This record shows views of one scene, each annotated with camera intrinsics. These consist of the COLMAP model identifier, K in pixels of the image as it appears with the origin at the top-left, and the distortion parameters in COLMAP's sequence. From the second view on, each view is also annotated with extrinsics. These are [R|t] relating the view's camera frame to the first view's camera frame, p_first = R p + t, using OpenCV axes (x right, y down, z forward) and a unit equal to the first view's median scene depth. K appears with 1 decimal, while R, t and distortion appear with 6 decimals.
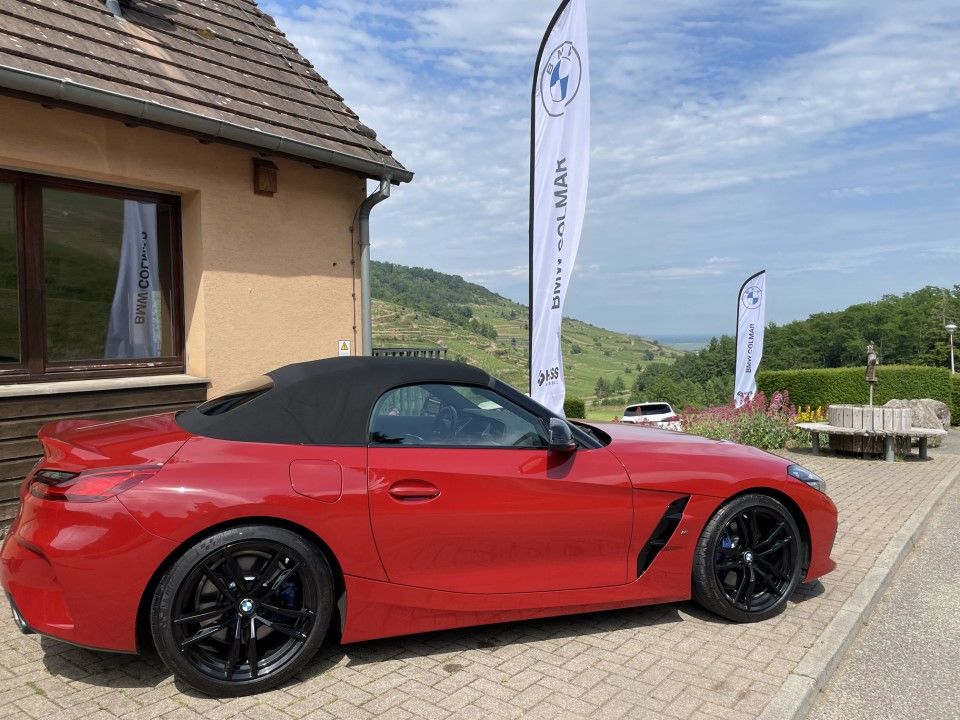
lens RADIAL K [[732.4, 0, 482.6], [0, 732.4, 356.5], [0, 0, 1]] dist [0.035833, -0.027215]
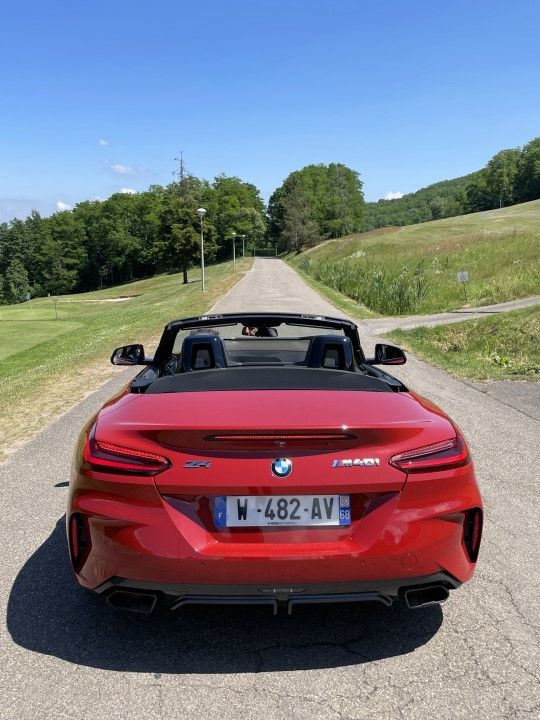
lens RADIAL K [[676.7, 0, 272.9], [0, 676.7, 357.7], [0, 0, 1]] dist [0.021194, 0.000000]
pose [[0.804628, -0.092261, 0.586568, 0.154673], [0.004894, 0.988852, 0.148824, 0.006101], [-0.593760, -0.116877, 0.796109, 0.212793]]
